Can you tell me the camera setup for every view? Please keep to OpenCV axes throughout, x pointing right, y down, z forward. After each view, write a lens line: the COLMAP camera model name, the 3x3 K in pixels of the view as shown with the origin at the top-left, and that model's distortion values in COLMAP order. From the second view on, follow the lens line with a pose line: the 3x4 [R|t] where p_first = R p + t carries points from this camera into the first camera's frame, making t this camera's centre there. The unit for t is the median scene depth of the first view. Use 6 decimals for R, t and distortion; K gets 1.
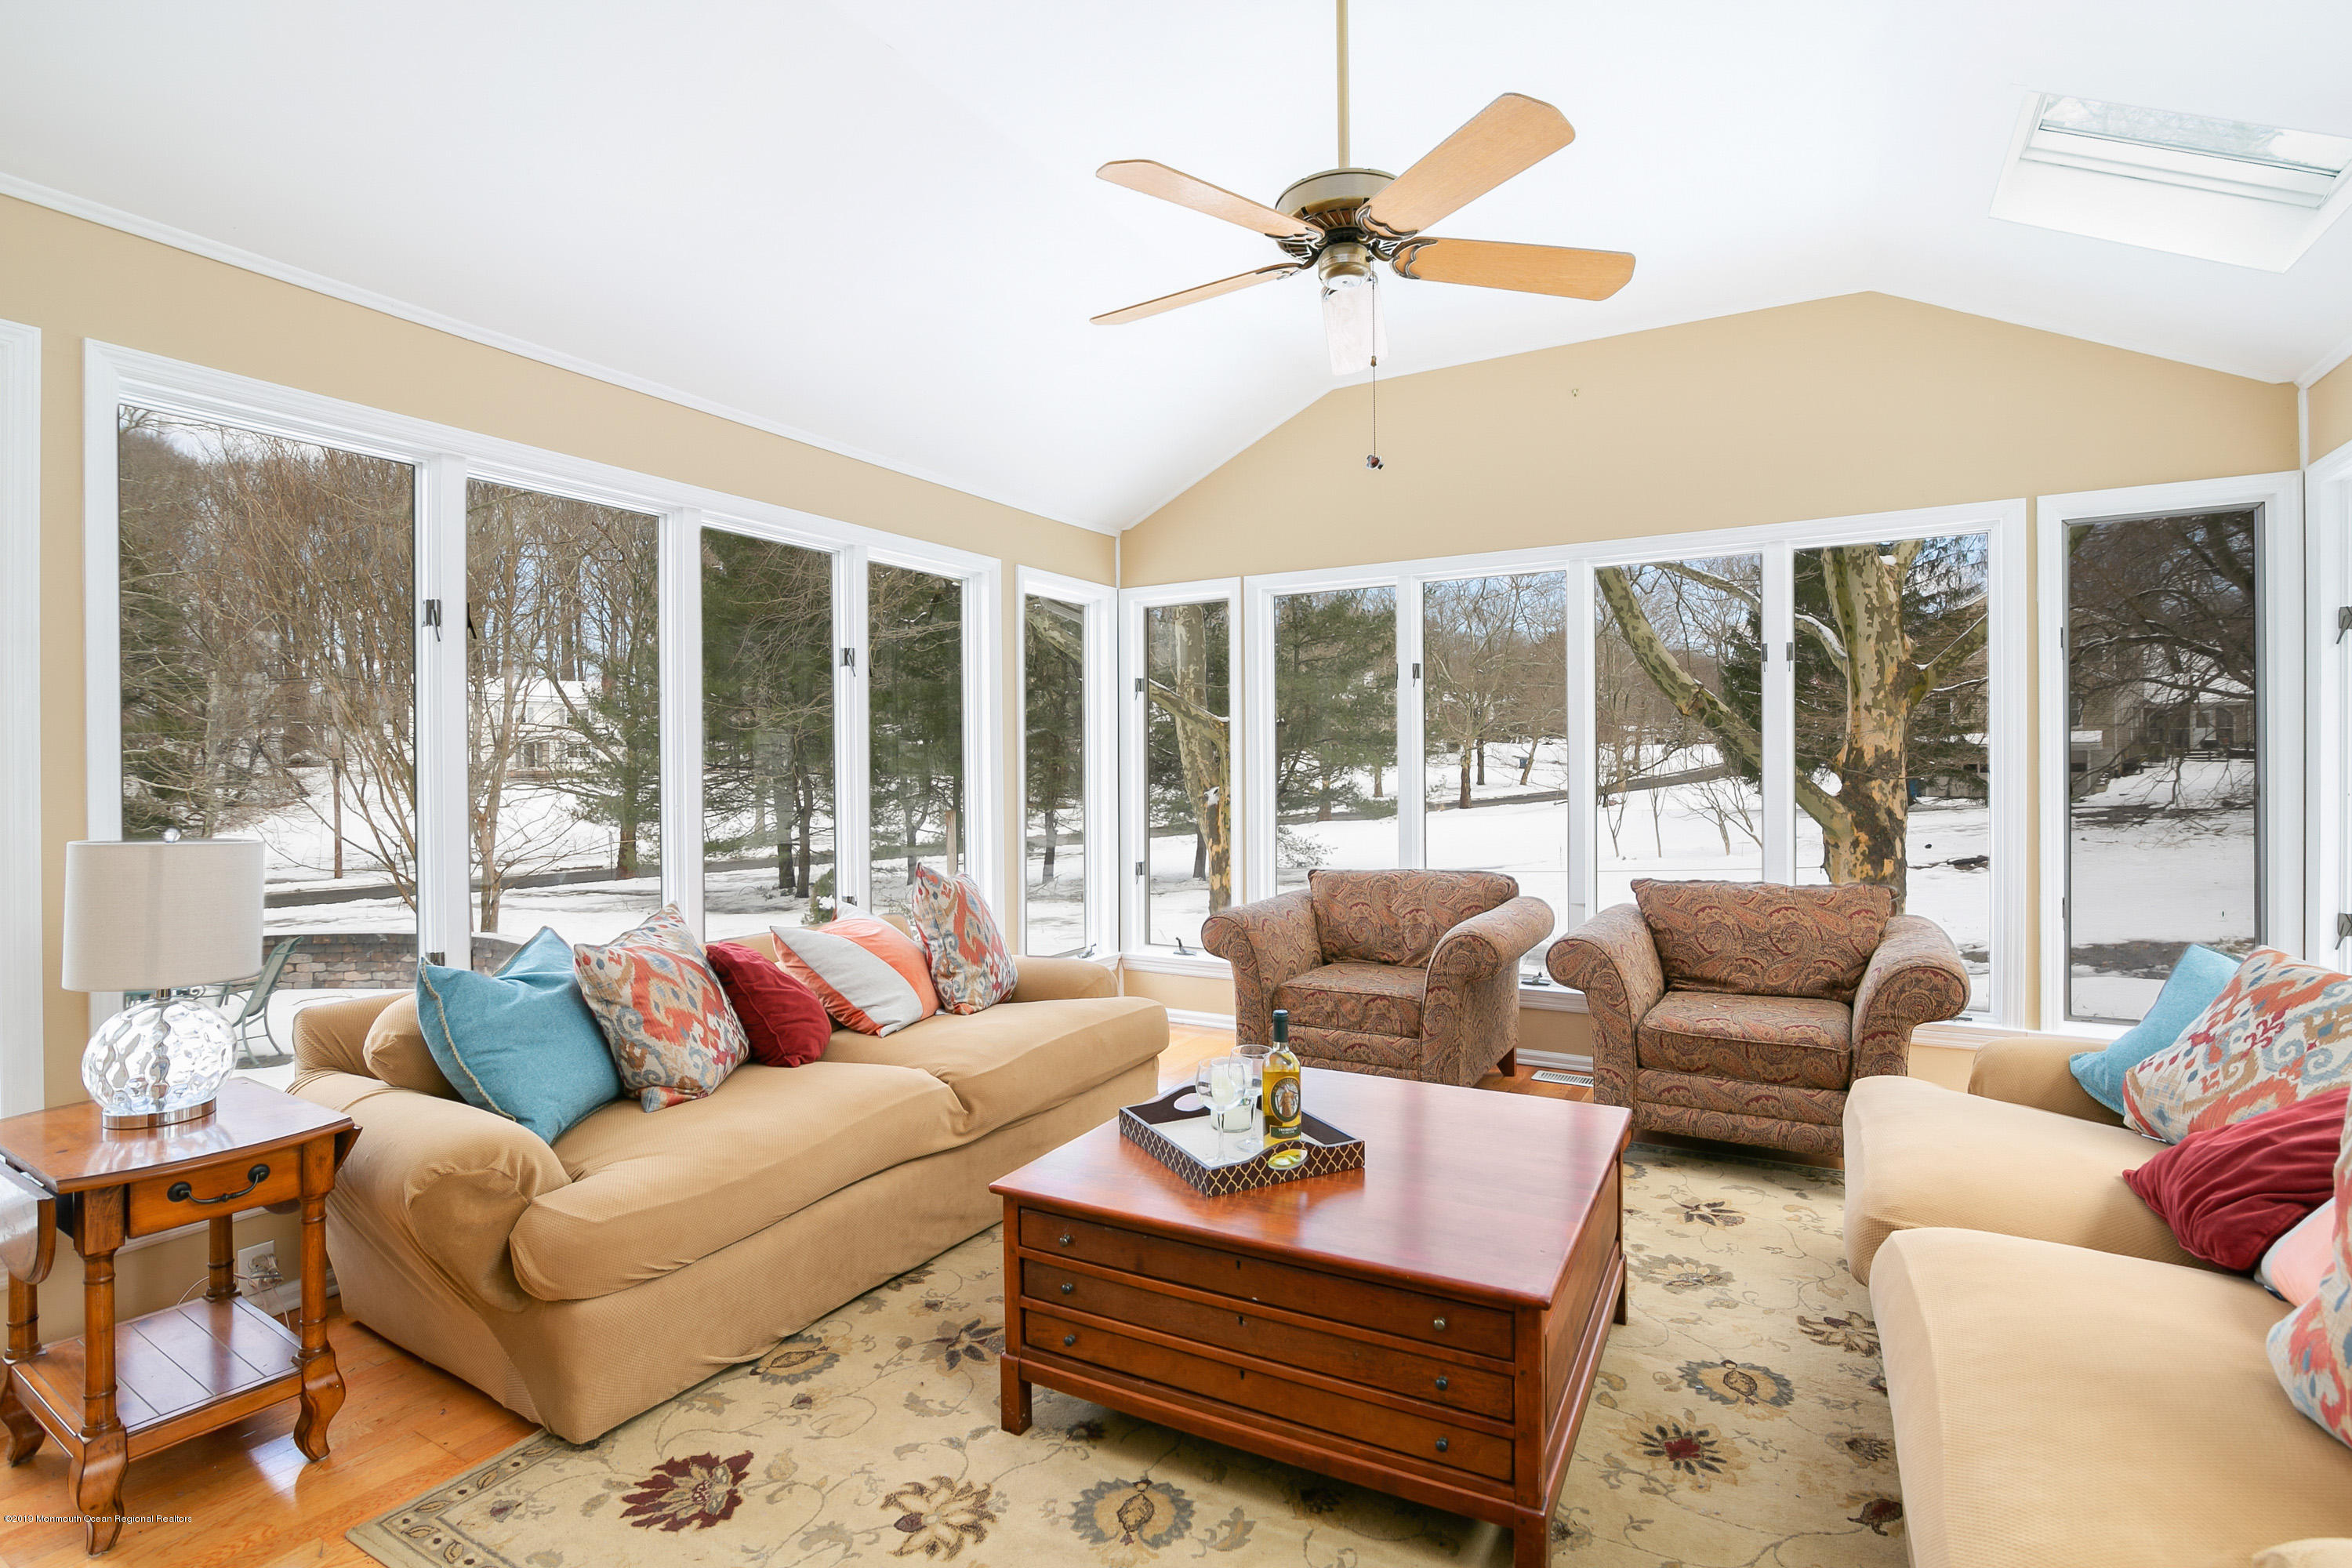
lens RADIAL K [[1107.2, 0, 1159.9], [0, 1107.2, 779.4], [0, 0, 1]] dist [-0.019041, -0.000266]
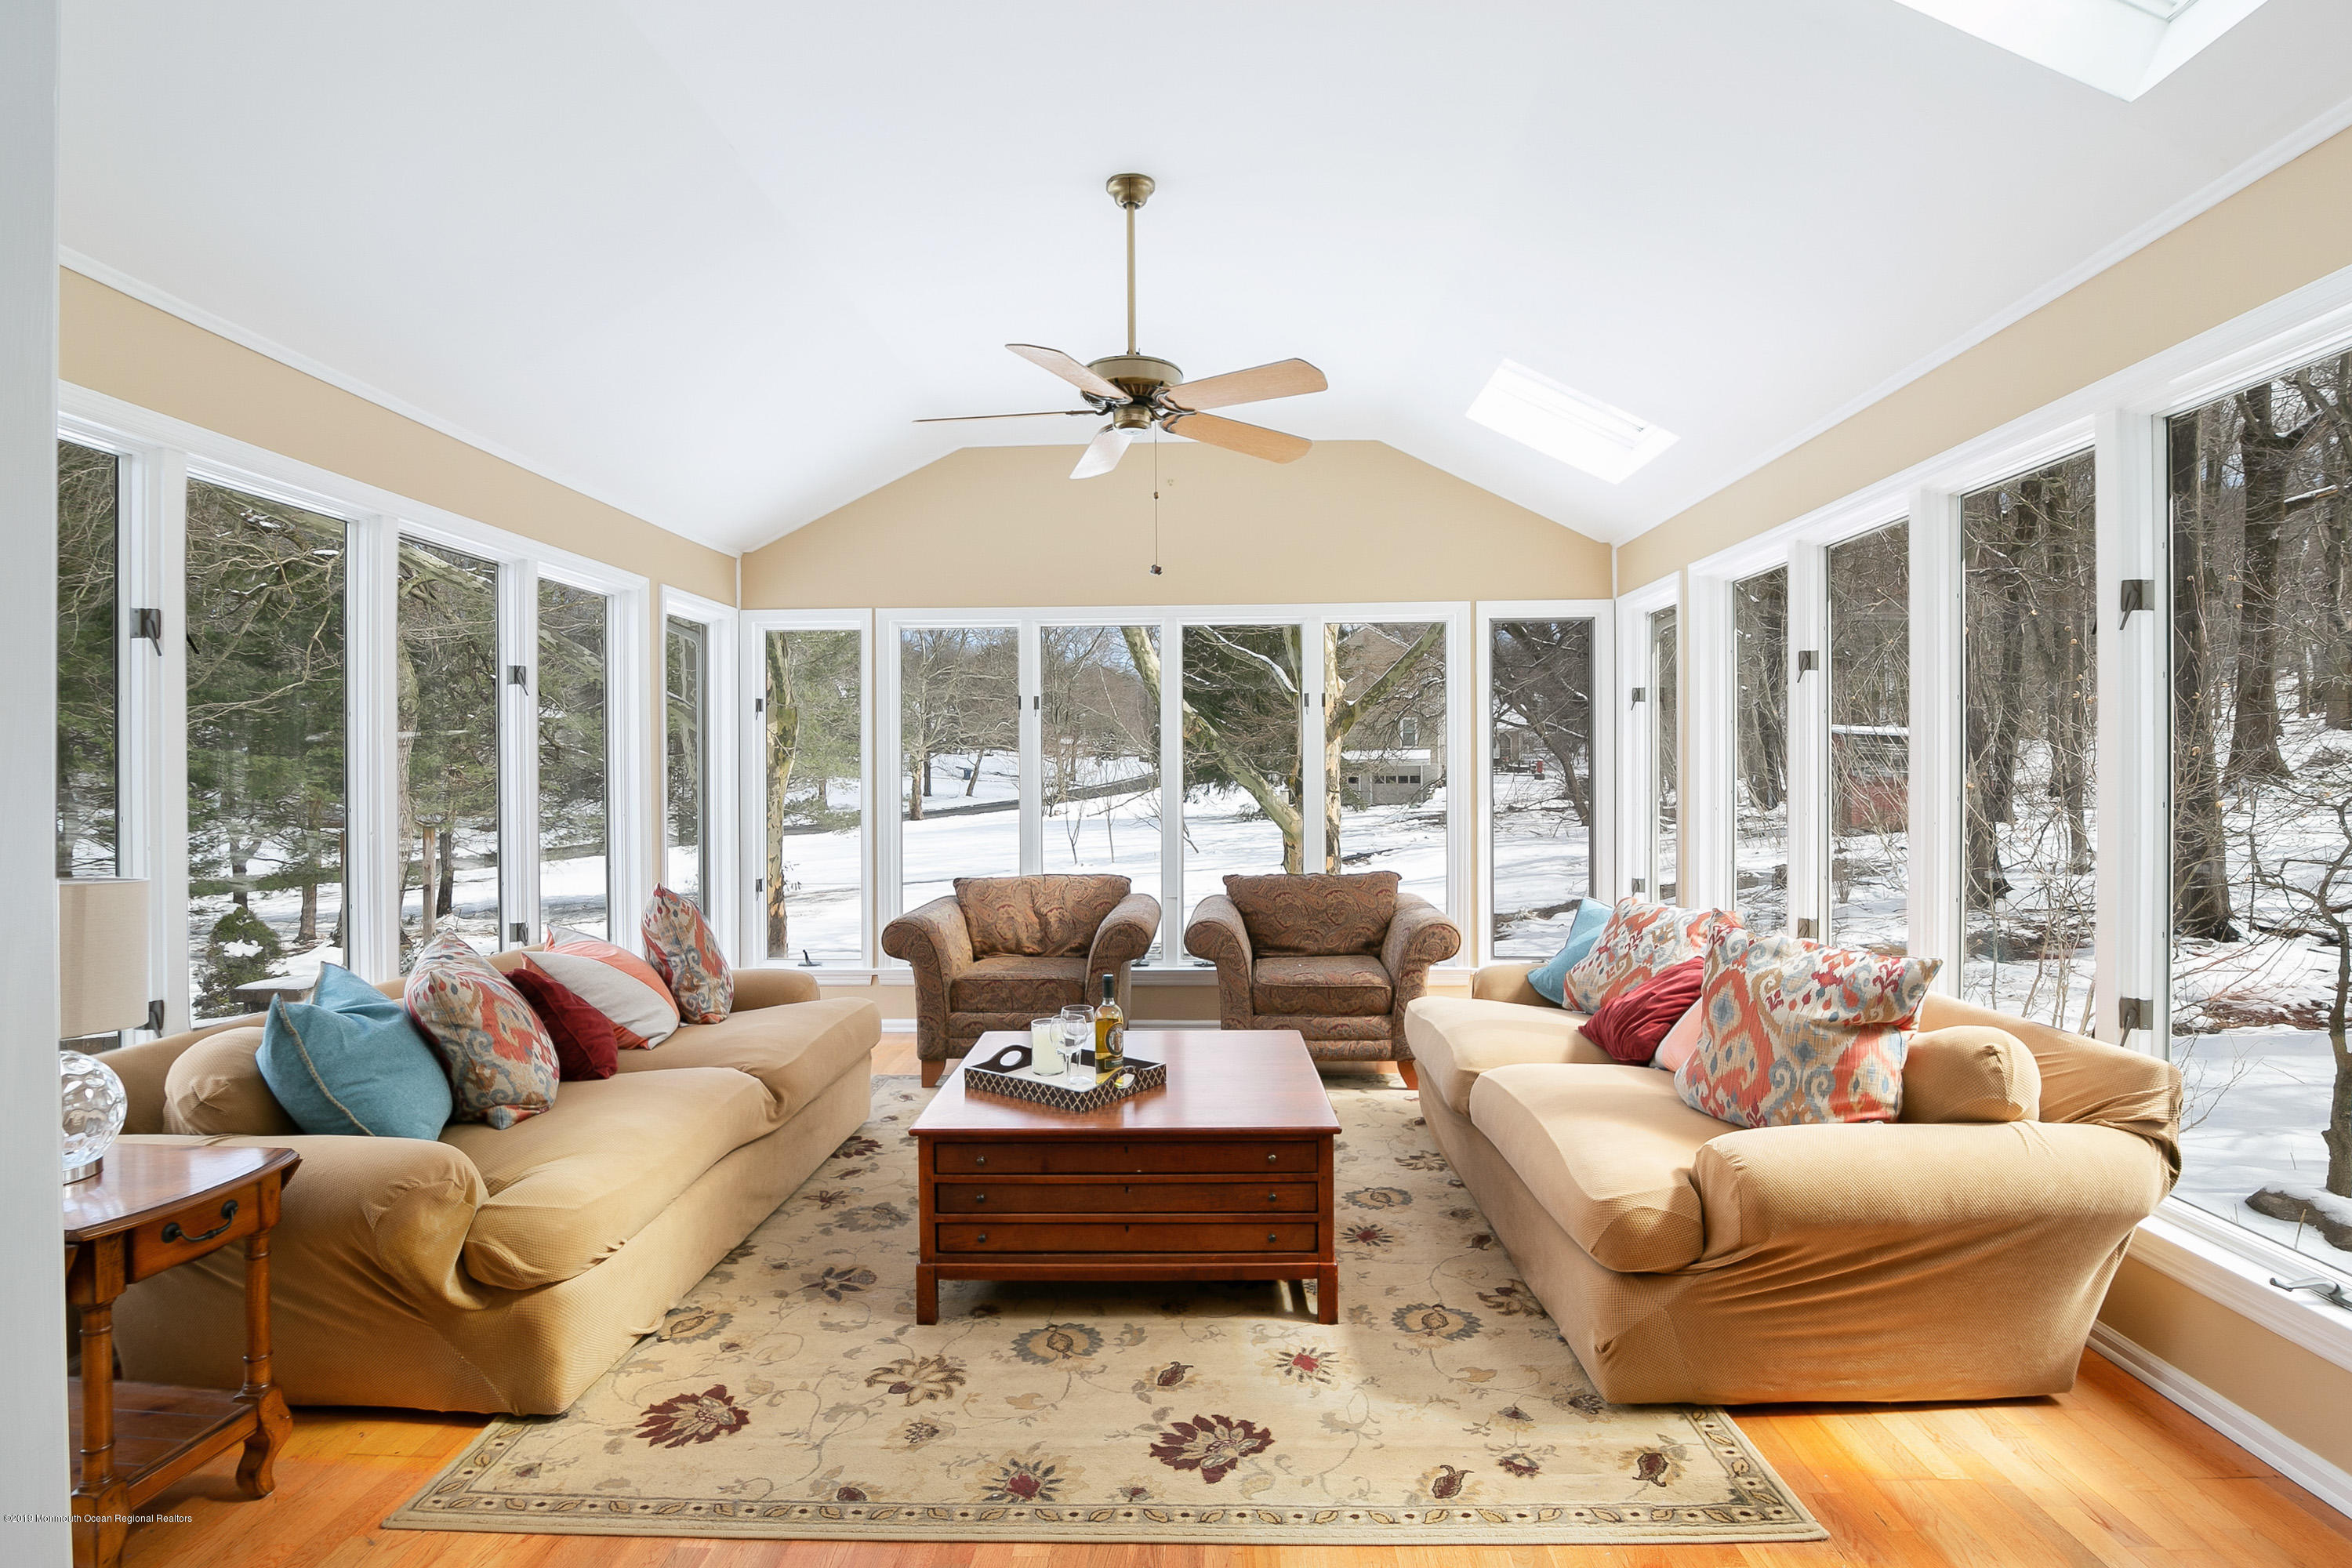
lens RADIAL K [[1143.1, 0, 1148.7], [0, 1143.1, 791.0], [0, 0, 1]] dist [-0.021134, 0.000446]
pose [[0.889417, -0.003962, 0.457079, -0.405529], [0.003755, 0.999992, 0.001361, -0.014245], [-0.457080, 0.000506, 0.889425, -0.221038]]
